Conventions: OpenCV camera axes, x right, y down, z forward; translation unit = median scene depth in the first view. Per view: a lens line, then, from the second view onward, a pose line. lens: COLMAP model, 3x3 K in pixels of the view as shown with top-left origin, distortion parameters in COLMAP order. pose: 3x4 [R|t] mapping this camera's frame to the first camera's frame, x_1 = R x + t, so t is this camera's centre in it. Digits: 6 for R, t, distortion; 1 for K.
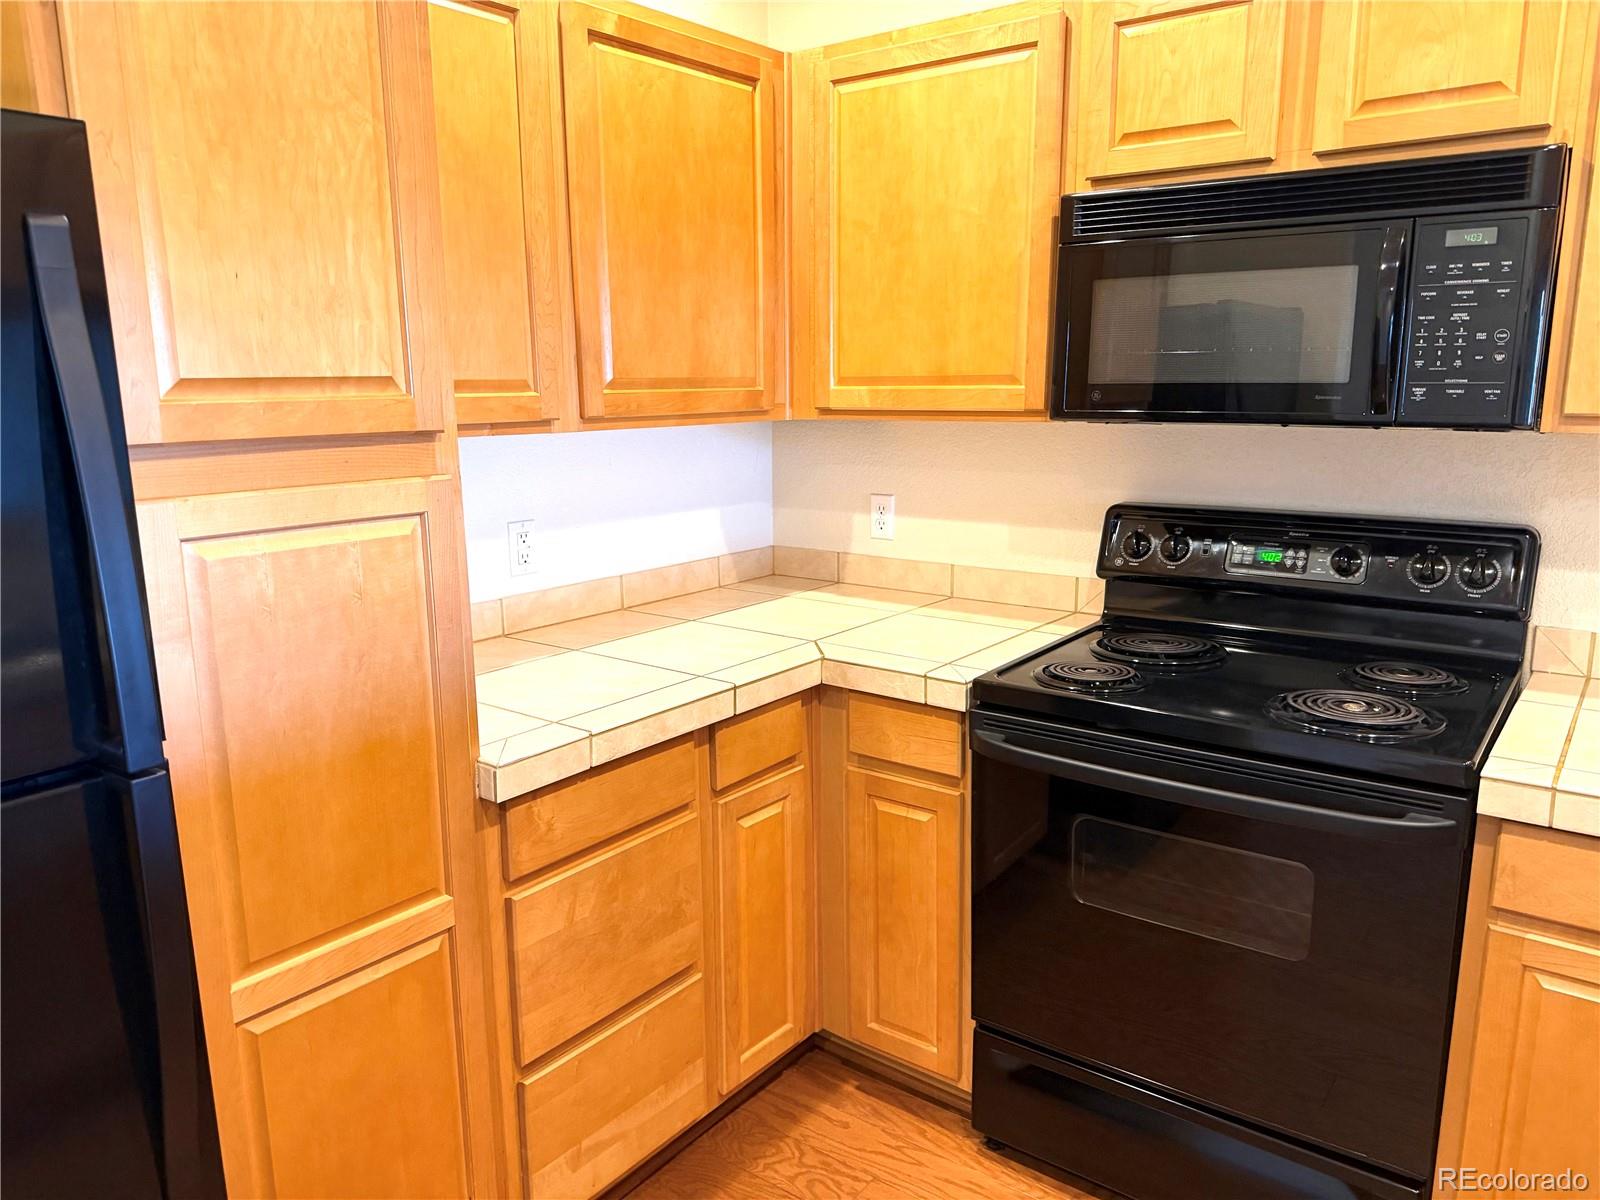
lens RADIAL K [[1118.1, 0, 783.4], [0, 1118.1, 602.6], [0, 0, 1]] dist [0.068826, -0.103148]
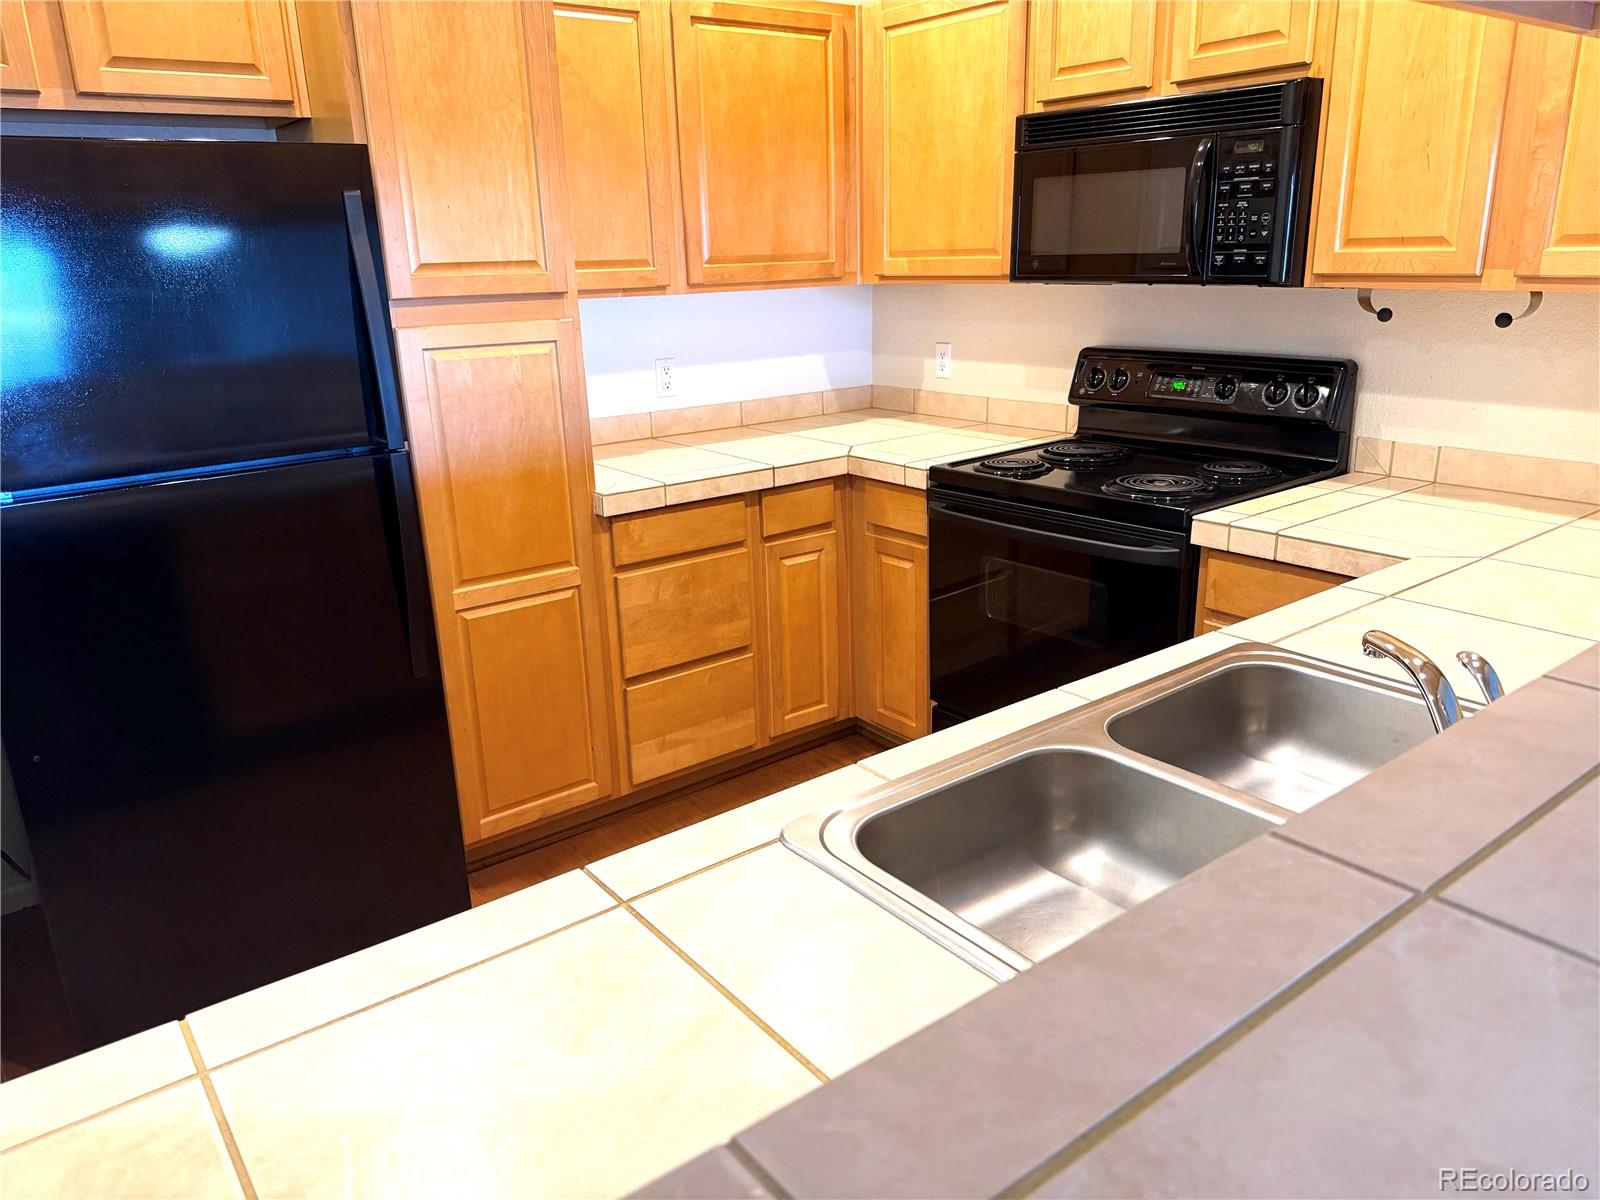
lens RADIAL K [[1118.1, 0, 799.3], [0, 1118.1, 598.2], [0, 0, 1]] dist [0.068826, -0.103148]
pose [[0.969329, 0.057101, -0.239040, 0.405411], [-0.031342, 0.993414, 0.110212, 0.094521], [0.243759, -0.099340, 0.964735, -0.527428]]
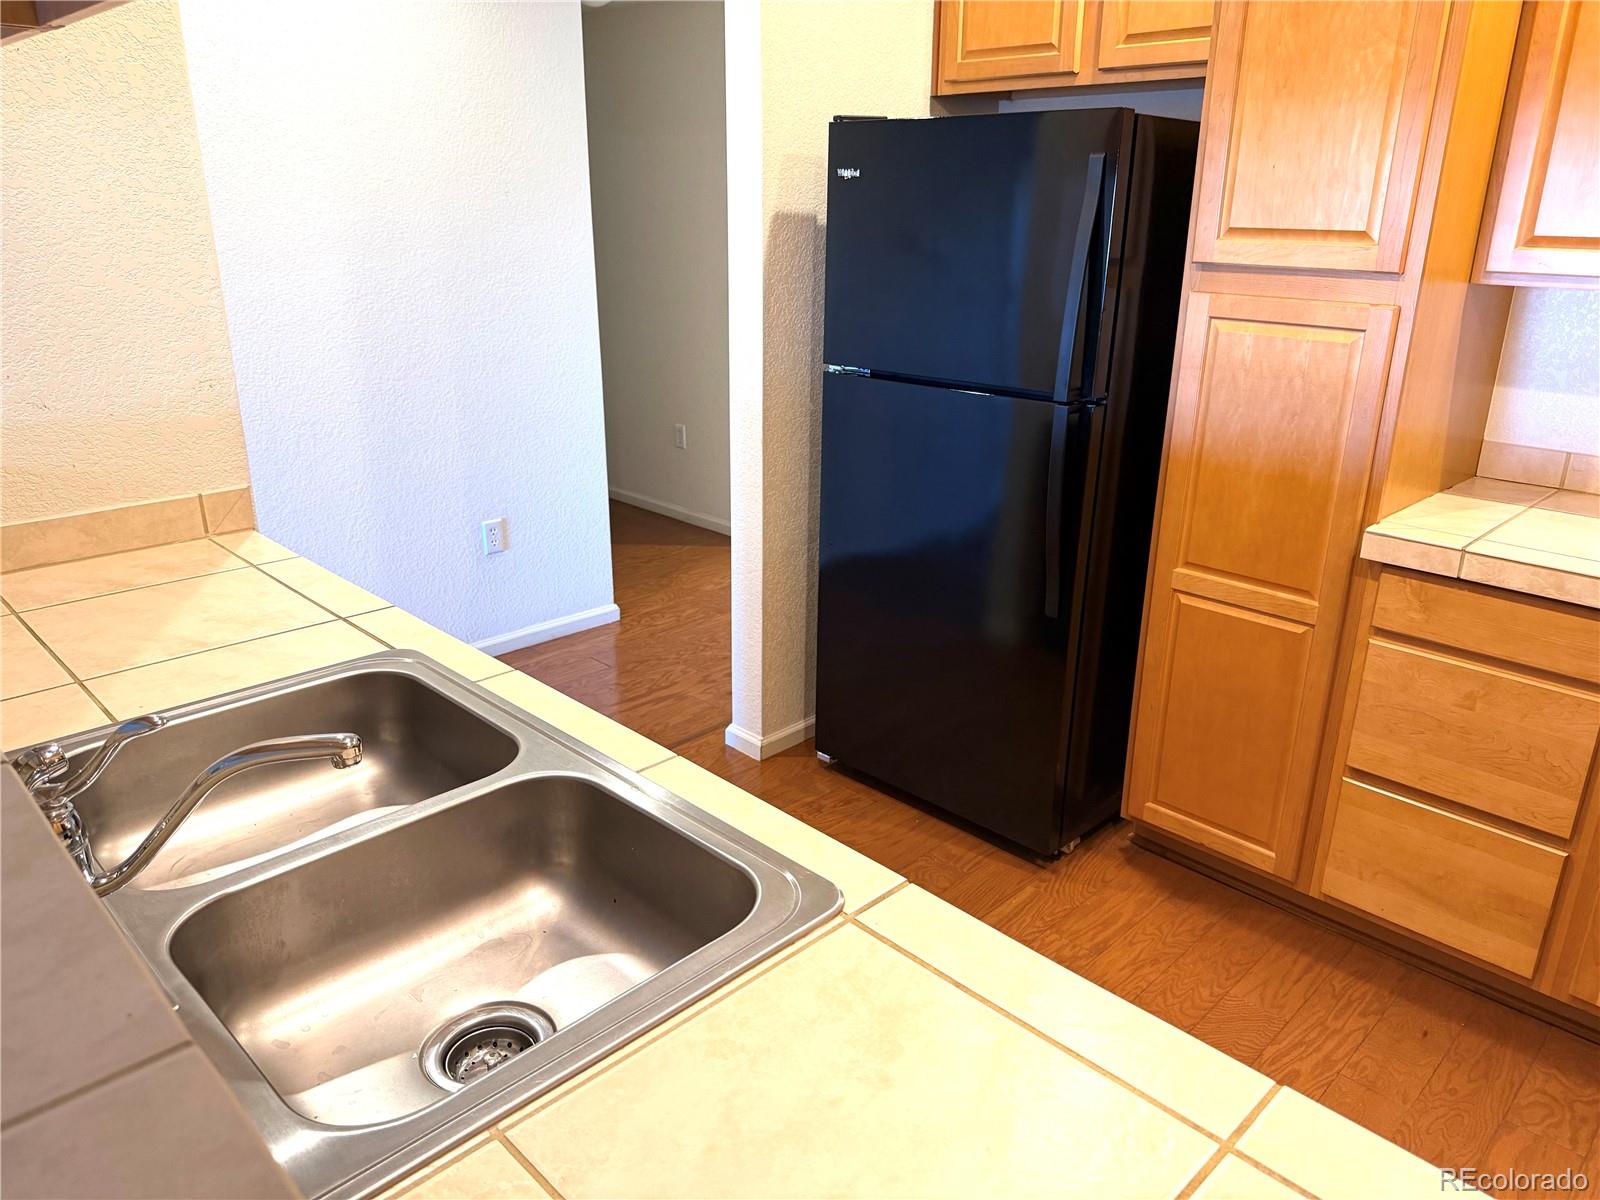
lens RADIAL K [[1118.1, 0, 801.4], [0, 1118.1, 600.0], [0, 0, 1]] dist [0.068826, -0.103148]
pose [[-0.133551, 0.338166, -0.931562, 1.009287], [-0.203604, 0.910569, 0.359735, -0.114574], [0.969902, 0.237713, -0.052756, 0.390730]]
